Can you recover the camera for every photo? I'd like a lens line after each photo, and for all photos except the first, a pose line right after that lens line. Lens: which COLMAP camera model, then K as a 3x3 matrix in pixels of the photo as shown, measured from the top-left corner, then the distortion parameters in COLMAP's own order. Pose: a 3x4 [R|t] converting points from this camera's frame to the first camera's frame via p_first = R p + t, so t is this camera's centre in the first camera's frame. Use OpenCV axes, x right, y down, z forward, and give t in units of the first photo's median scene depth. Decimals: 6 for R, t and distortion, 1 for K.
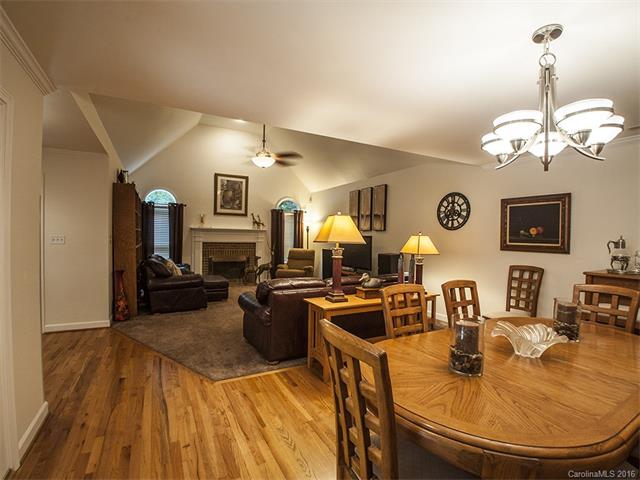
lens RADIAL K [[337.1, 0, 325.4], [0, 337.1, 243.5], [0, 0, 1]] dist [-0.022071, -0.000168]
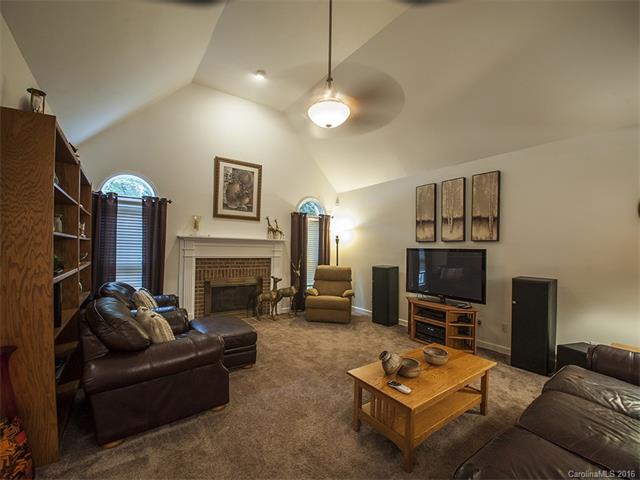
lens RADIAL K [[274.2, 0, 313.5], [0, 274.2, 243.5], [0, 0, 1]] dist [-0.021290, -0.003604]
pose [[0.991048, 0.001591, 0.133498, -0.204341], [0.003197, 0.999360, -0.035640, -0.012937], [-0.133469, 0.035748, 0.990408, 0.429638]]
